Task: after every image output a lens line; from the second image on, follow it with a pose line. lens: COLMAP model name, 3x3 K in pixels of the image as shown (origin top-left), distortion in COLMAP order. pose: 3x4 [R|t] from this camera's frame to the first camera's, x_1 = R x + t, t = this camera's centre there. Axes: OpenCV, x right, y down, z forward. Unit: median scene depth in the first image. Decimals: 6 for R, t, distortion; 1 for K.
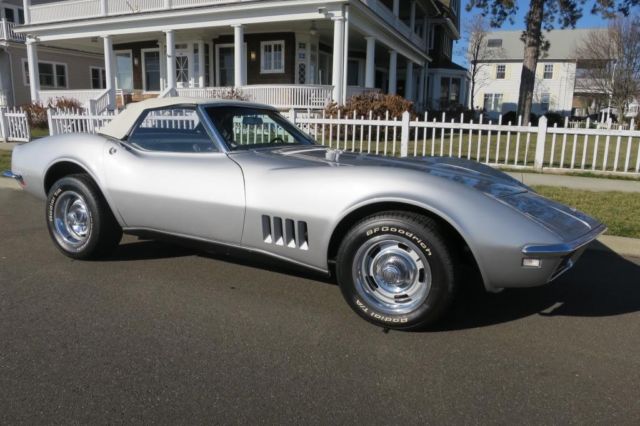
lens RADIAL K [[463.8, 0, 318.7], [0, 463.8, 220.2], [0, 0, 1]] dist [-0.054017, 0.013094]
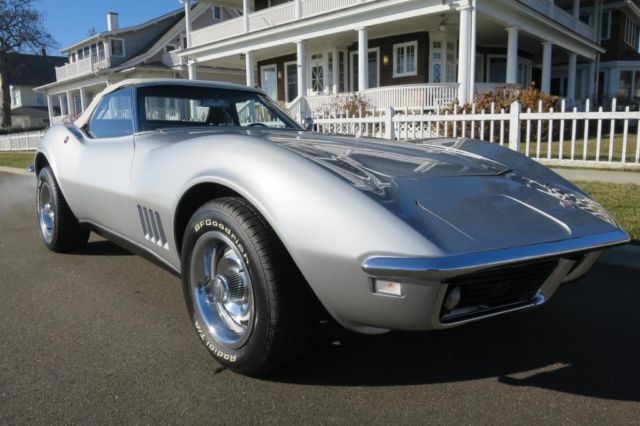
lens RADIAL K [[463.8, 0, 318.7], [0, 463.8, 220.2], [0, 0, 1]] dist [-0.054017, 0.013094]
pose [[0.936557, 0.031541, -0.349092, 0.090568], [-0.040736, 0.998989, -0.019030, 0.003796], [0.348139, 0.032044, 0.936895, 0.069061]]
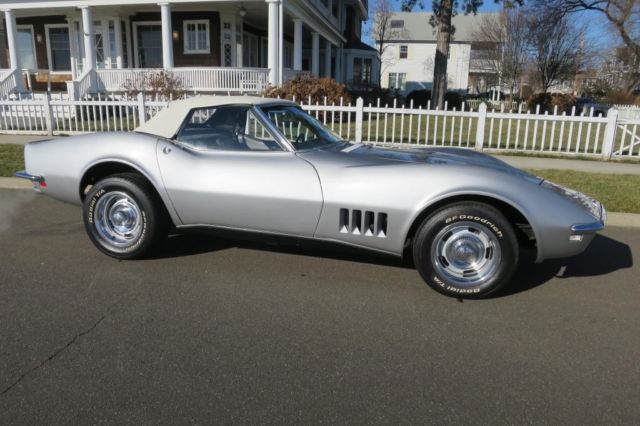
lens RADIAL K [[463.8, 0, 318.7], [0, 463.8, 220.2], [0, 0, 1]] dist [-0.054017, 0.013094]
pose [[0.977860, -0.053787, 0.202229, -0.078439], [0.044182, 0.997684, 0.051716, -0.008567], [-0.204543, -0.041636, 0.977972, -0.016697]]
